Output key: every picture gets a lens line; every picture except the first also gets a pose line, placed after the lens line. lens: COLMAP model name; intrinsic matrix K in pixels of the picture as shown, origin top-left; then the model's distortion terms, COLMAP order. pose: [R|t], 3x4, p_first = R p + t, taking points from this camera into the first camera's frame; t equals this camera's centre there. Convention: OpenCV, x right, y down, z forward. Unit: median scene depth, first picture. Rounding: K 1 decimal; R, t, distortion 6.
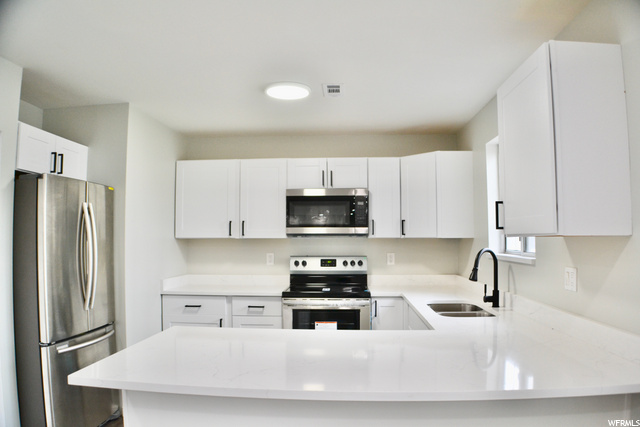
lens RADIAL K [[455.8, 0, 321.3], [0, 455.8, 223.0], [0, 0, 1]] dist [-0.148028, 0.009264]
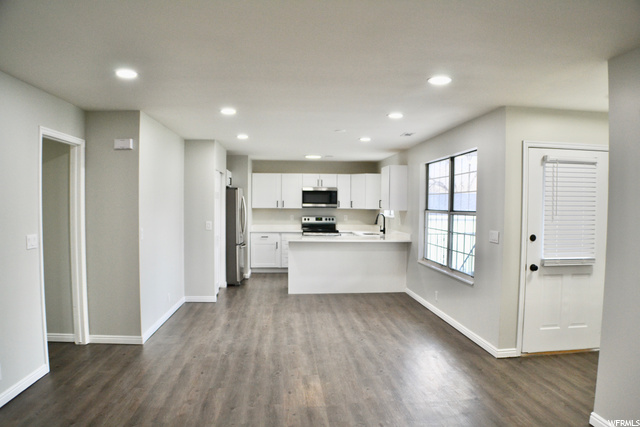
lens RADIAL K [[455.8, 0, 321.3], [0, 455.8, 223.0], [0, 0, 1]] dist [-0.148028, 0.009264]
pose [[0.989903, 0.004928, 0.141664, -0.312399], [-0.015504, 0.997164, 0.073649, -0.065963], [-0.140899, -0.075101, 0.987171, -1.338611]]
